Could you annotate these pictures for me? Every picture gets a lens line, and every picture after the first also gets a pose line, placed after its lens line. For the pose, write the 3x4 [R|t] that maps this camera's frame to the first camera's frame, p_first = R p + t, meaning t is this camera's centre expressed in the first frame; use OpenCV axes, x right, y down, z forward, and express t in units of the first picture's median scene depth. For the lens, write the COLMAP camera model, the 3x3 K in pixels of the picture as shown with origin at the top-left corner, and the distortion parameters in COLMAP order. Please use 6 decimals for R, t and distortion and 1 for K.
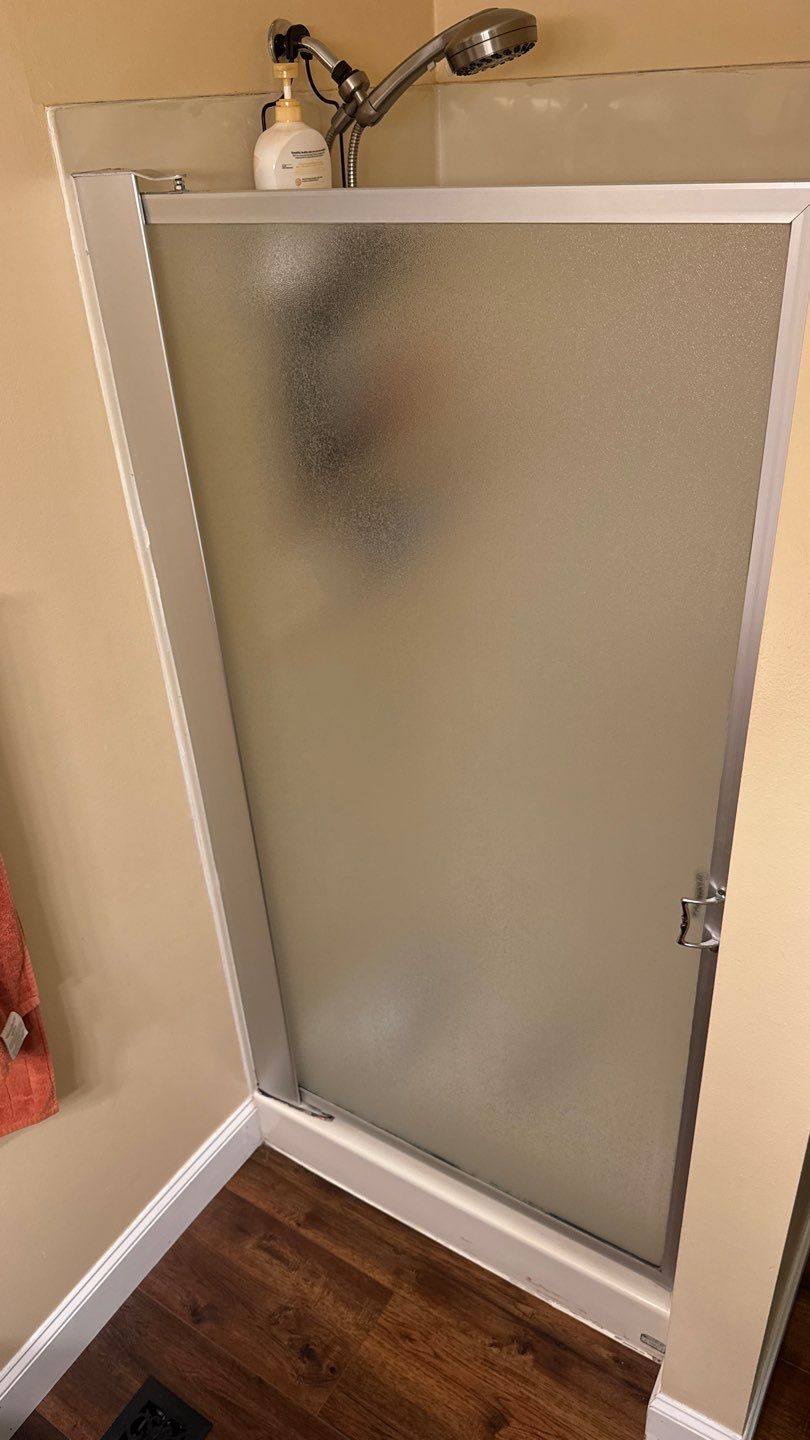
lens RADIAL K [[1010.1, 0, 405.9], [0, 1010.1, 730.7], [0, 0, 1]] dist [0.075209, -0.103909]
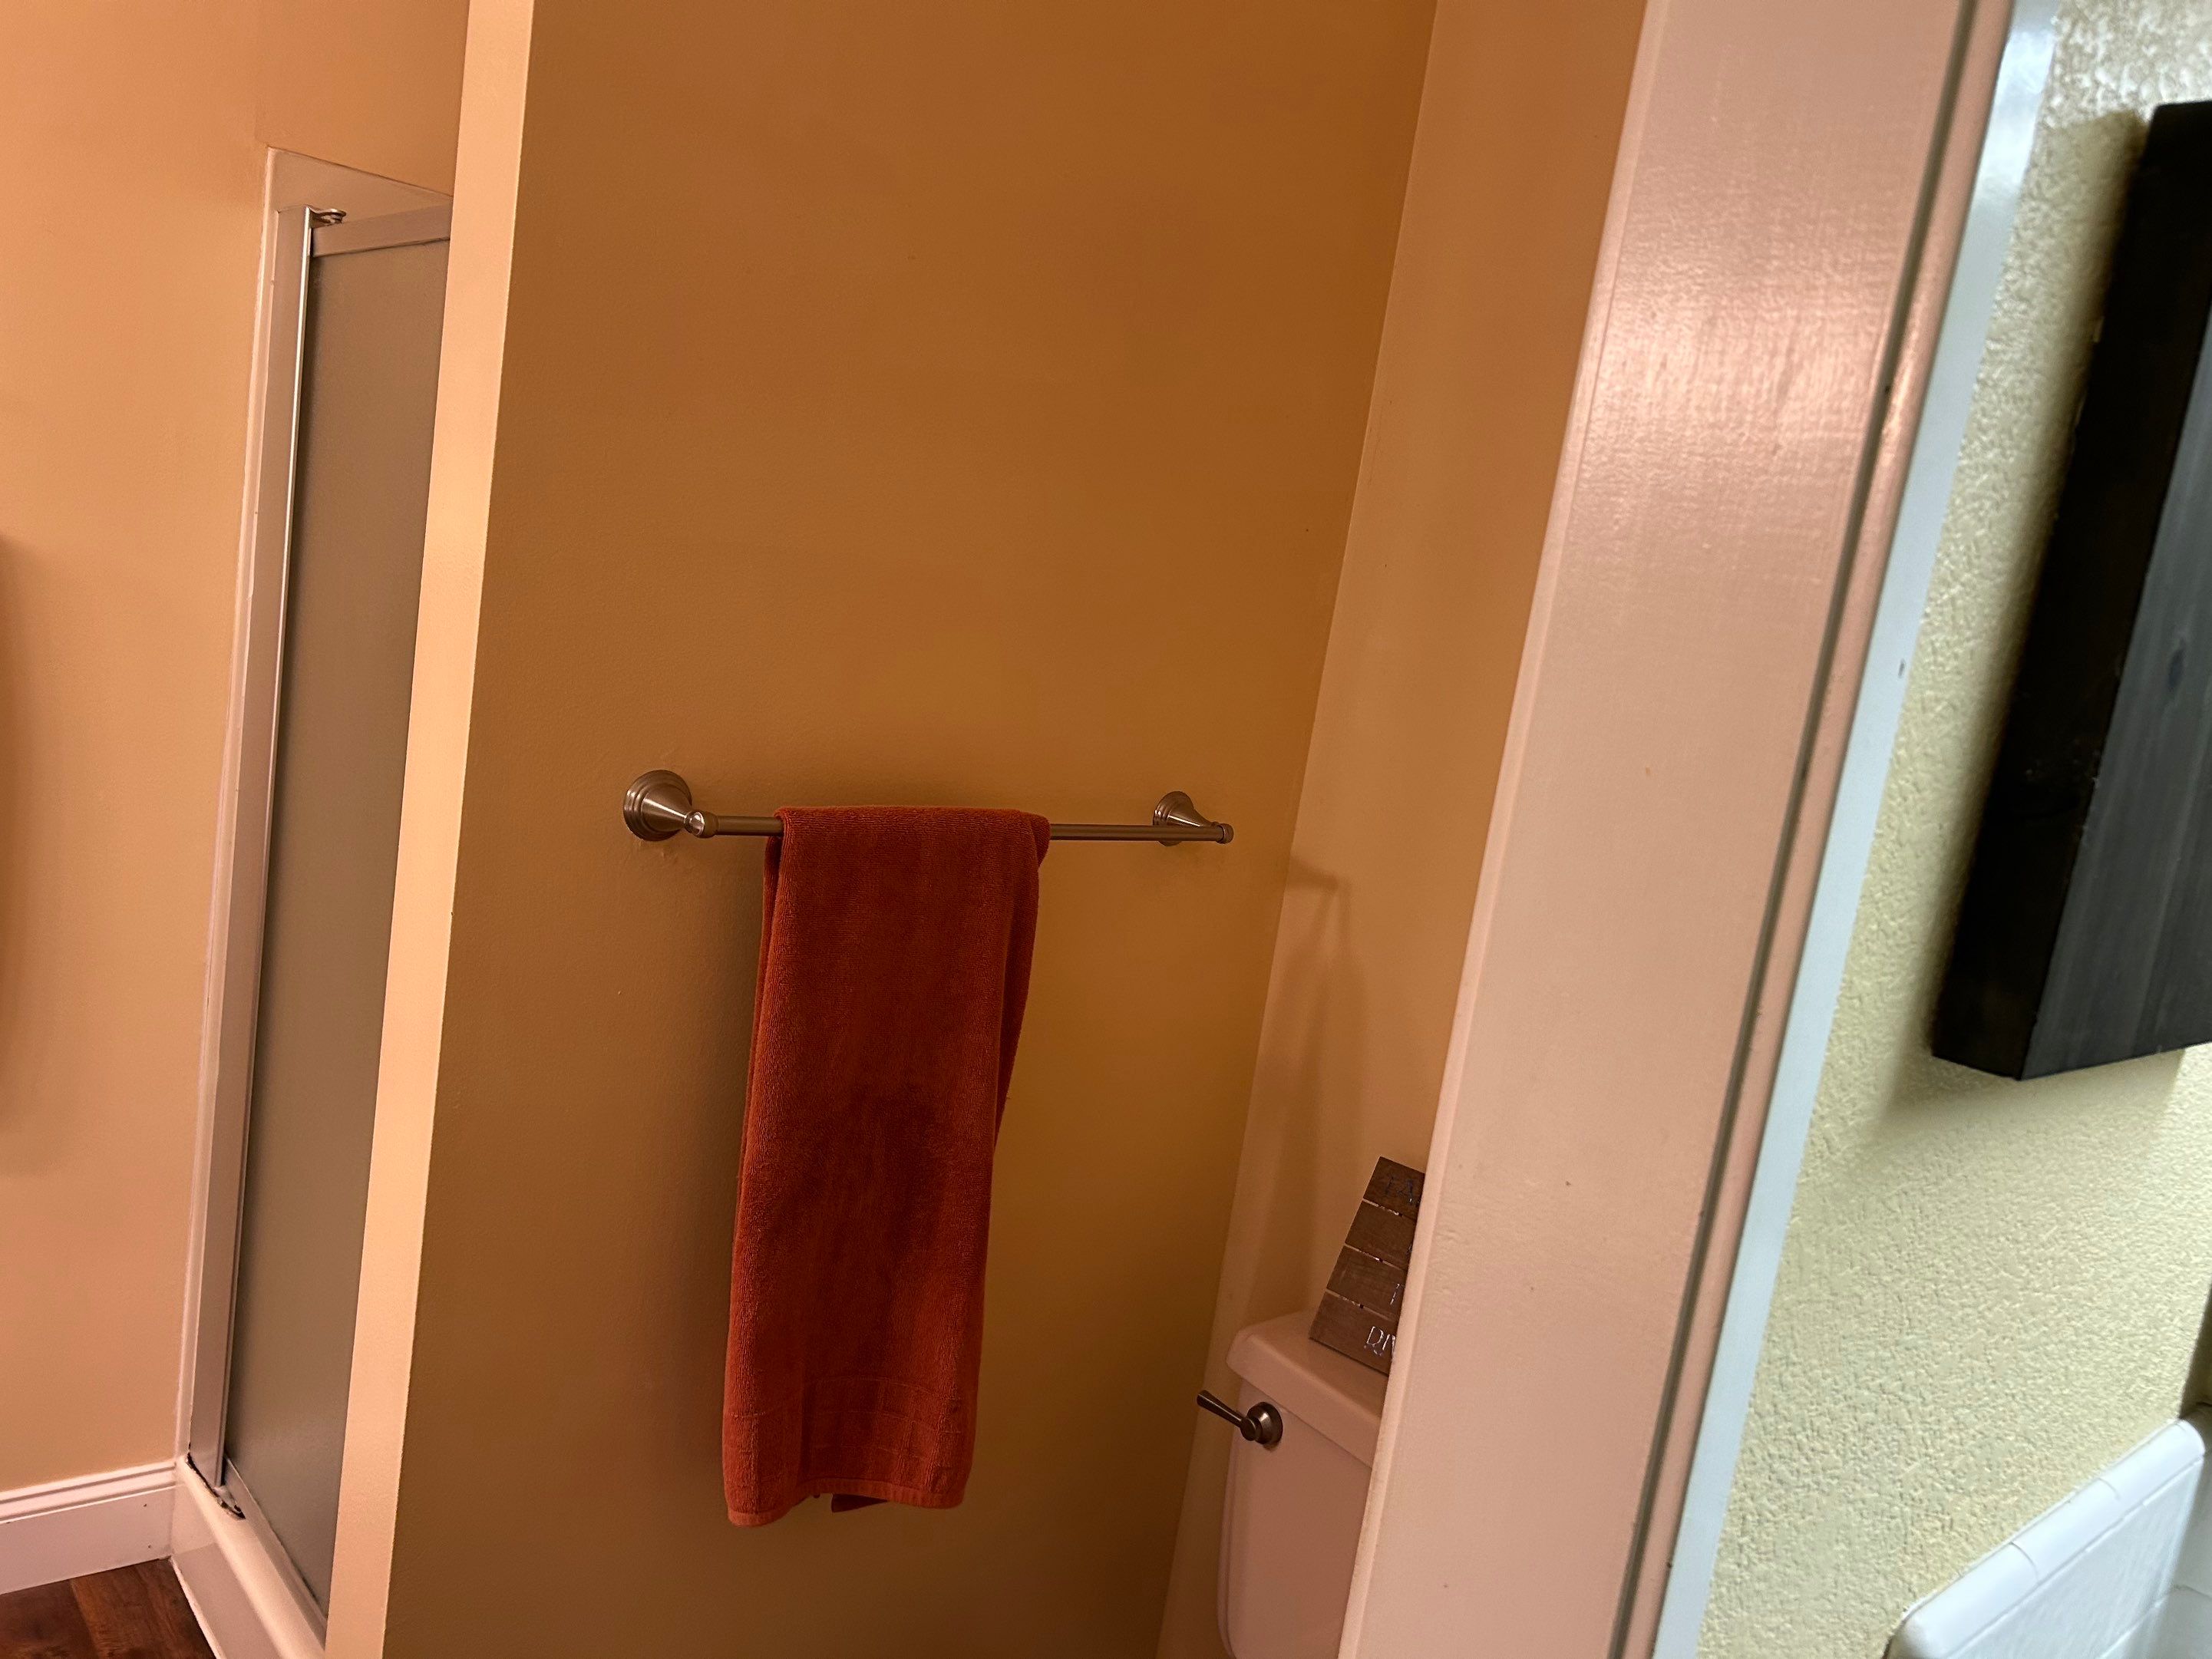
lens RADIAL K [[1661.7, 0, 1114.3], [0, 1661.7, 837.7], [0, 0, 1]] dist [0.037058, -0.050368]
pose [[0.940548, 0.237092, -0.243223, 1.035008], [-0.314623, 0.877964, -0.360821, 0.350863], [0.127993, 0.415893, 0.900362, -0.132442]]
